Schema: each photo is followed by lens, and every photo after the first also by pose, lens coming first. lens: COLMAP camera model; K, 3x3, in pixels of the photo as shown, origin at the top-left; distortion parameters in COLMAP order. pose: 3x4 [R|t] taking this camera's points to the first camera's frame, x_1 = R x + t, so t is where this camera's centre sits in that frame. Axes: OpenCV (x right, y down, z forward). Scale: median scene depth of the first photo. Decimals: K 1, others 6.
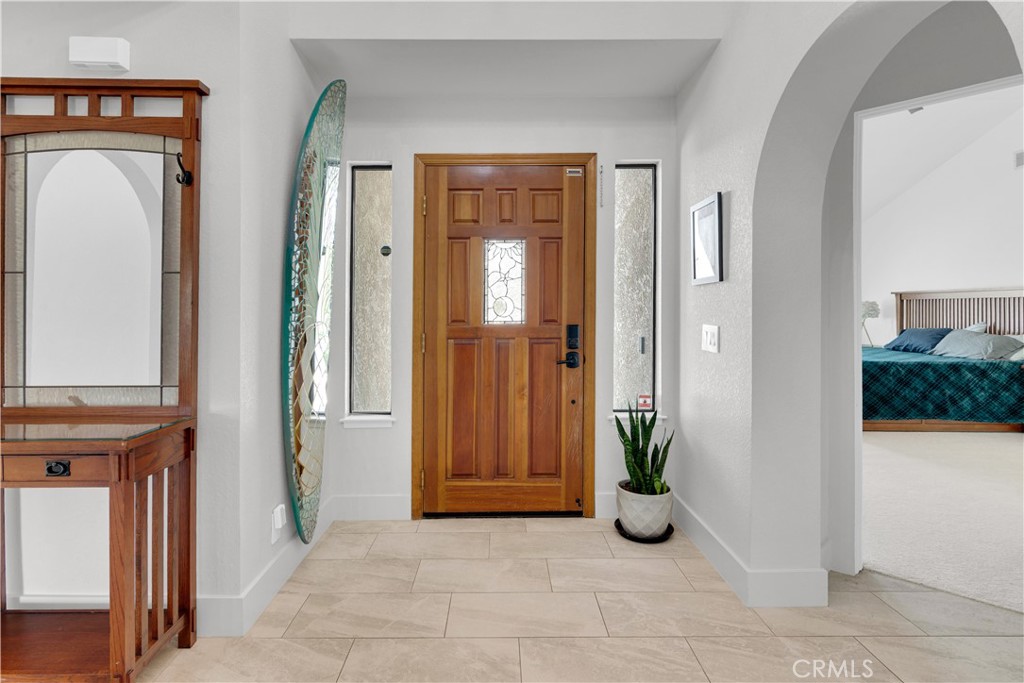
lens RADIAL K [[507.5, 0, 486.5], [0, 507.5, 308.7], [0, 0, 1]] dist [0.003387, 0.000052]
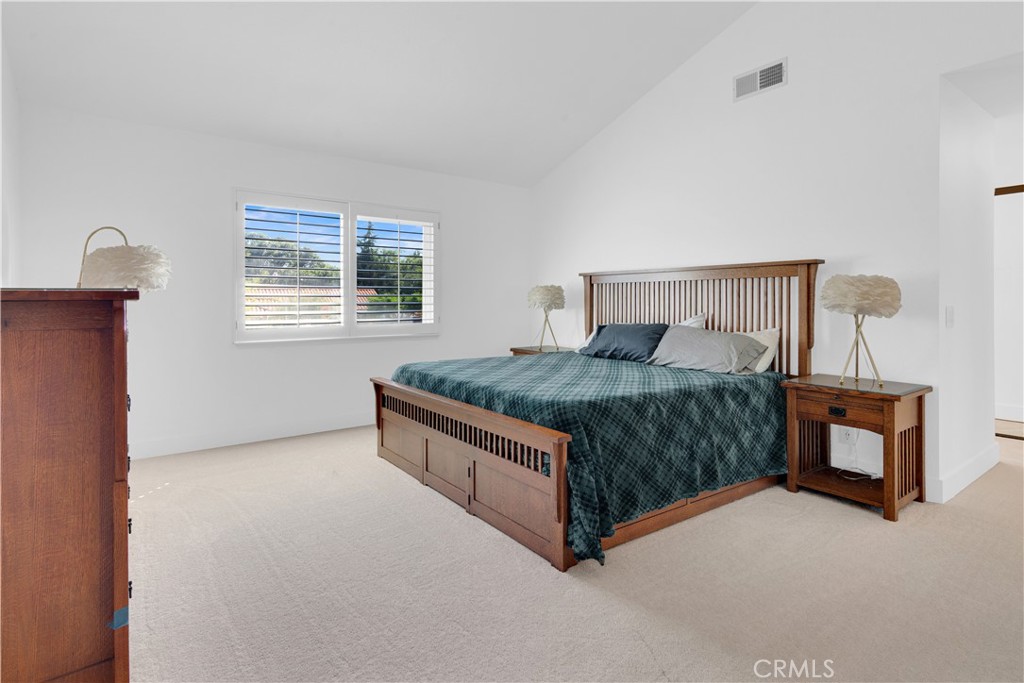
lens RADIAL K [[507.5, 0, 486.5], [0, 507.5, 308.7], [0, 0, 1]] dist [0.003387, 0.000052]
pose [[0.804689, -0.000604, 0.593696, 0.352107], [-0.007752, 0.999904, 0.011525, 0.014107], [-0.593646, -0.013877, 0.804607, 0.667074]]
